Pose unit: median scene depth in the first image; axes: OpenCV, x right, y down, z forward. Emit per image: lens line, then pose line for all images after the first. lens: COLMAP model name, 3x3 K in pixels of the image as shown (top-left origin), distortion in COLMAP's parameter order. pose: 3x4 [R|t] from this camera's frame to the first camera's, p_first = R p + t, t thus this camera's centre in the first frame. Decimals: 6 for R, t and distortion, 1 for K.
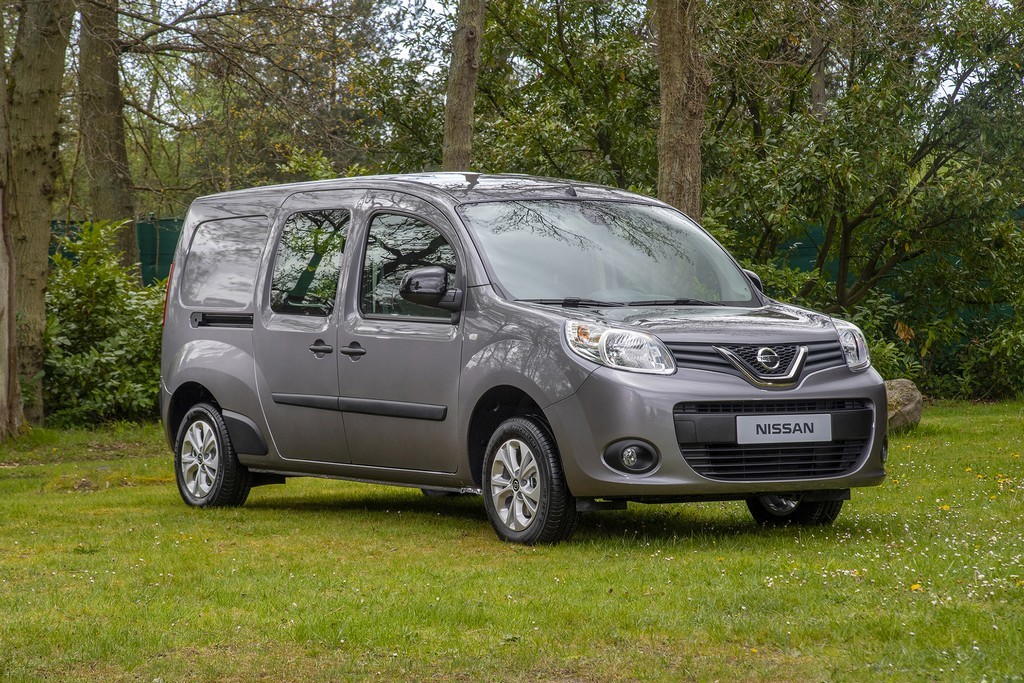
lens RADIAL K [[2294.4, 0, 512.7], [0, 2294.4, 334.9], [0, 0, 1]] dist [0.636862, 0.000000]
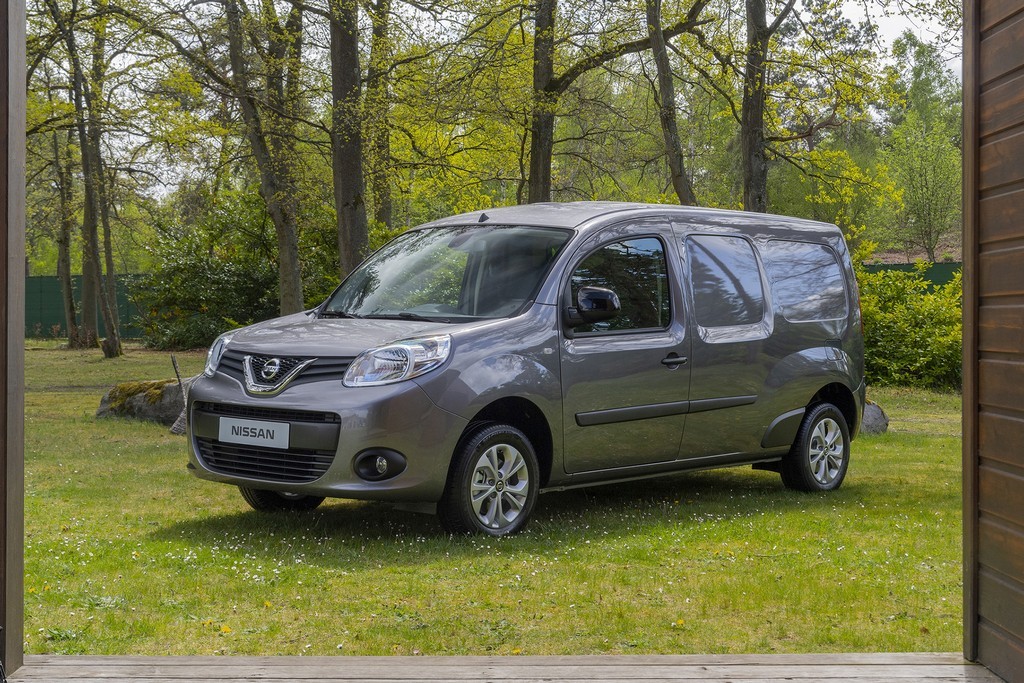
lens RADIAL K [[1527.1, 0, 511.8], [0, 1527.1, 336.5], [0, 0, 1]] dist [0.045851, 0.000000]
pose [[0.277439, 0.014829, -0.960629, 0.841442], [-0.038630, 0.999244, 0.004269, -0.012527], [0.959966, 0.035925, 0.277802, 0.913267]]
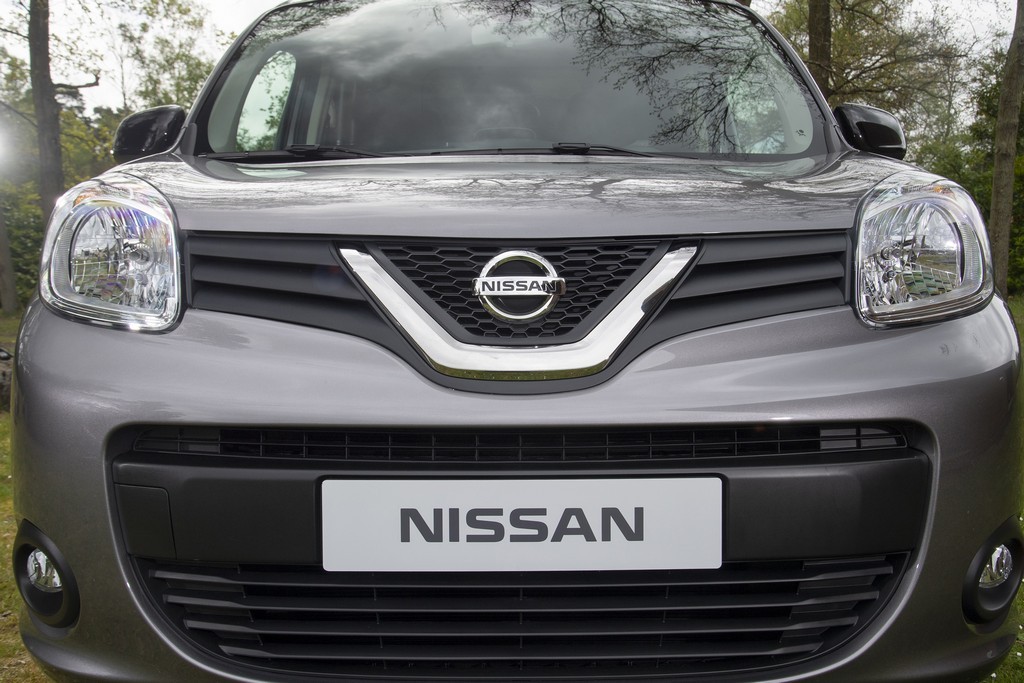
lens RADIAL K [[962.2, 0, 511.8], [0, 962.2, 343.7], [0, 0, 1]] dist [-0.012455, 0.000000]
pose [[0.844822, 0.057192, -0.531982, 0.179946], [-0.001806, 0.994570, 0.104056, 0.004673], [0.535044, -0.086948, 0.840338, 0.896091]]
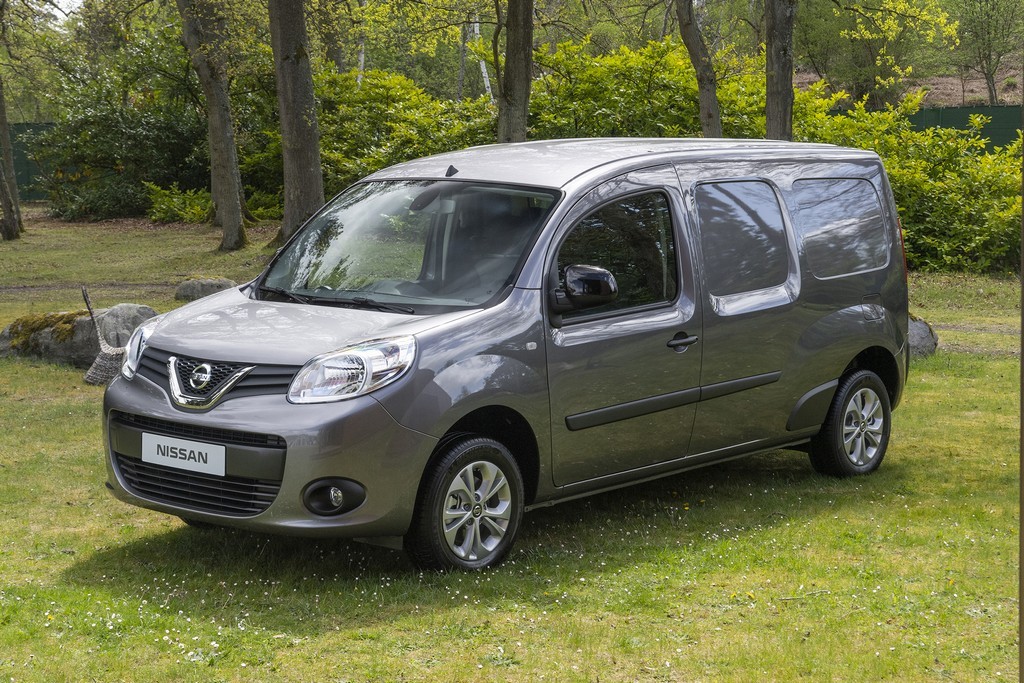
lens RADIAL K [[1821.4, 0, 512.7], [0, 1821.4, 346.1], [0, 0, 1]] dist [0.022291, 0.000000]
pose [[0.289544, 0.100157, -0.951910, 0.837112], [-0.021107, 0.994937, 0.098264, -0.075696], [0.956932, -0.008360, 0.290192, 0.913979]]
